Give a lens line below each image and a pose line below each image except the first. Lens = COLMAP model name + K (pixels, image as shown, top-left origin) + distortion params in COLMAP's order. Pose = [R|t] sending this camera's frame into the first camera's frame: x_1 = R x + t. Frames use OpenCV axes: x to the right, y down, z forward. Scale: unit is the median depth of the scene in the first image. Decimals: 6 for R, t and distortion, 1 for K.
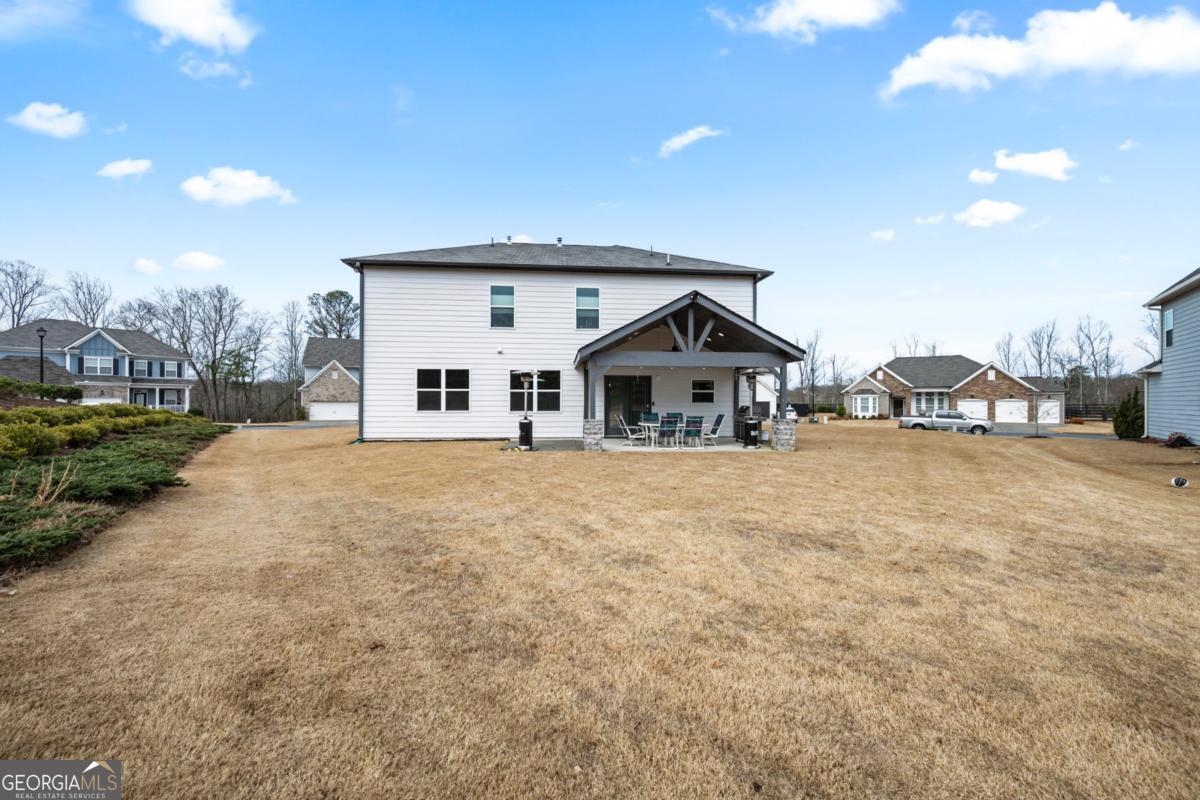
lens RADIAL K [[472.8, 0, 603.6], [0, 472.8, 401.9], [0, 0, 1]] dist [-0.009599, -0.000632]
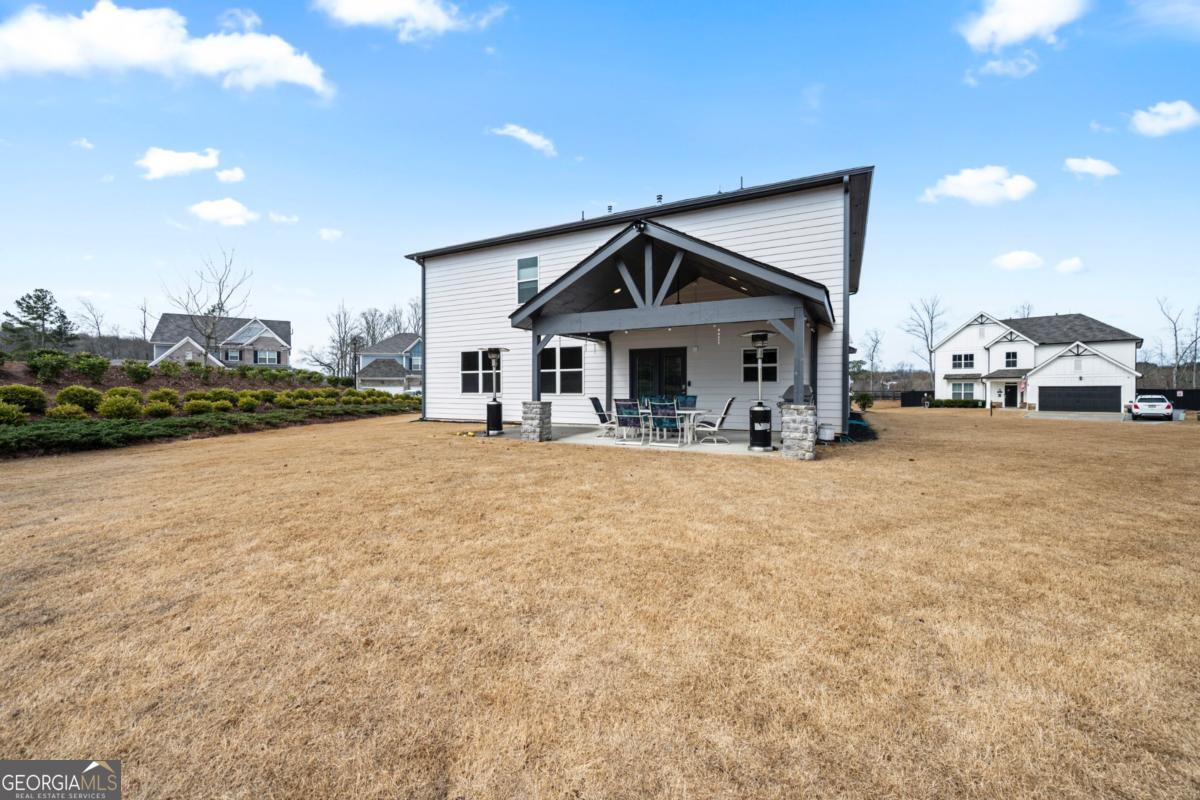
lens RADIAL K [[472.8, 0, 600.3], [0, 472.8, 397.3], [0, 0, 1]] dist [-0.009599, -0.000632]
pose [[0.836841, 0.005474, -0.547418, 0.413695], [0.002451, 0.999903, 0.013745, 0.014992], [0.547440, -0.012844, 0.836746, 0.302660]]
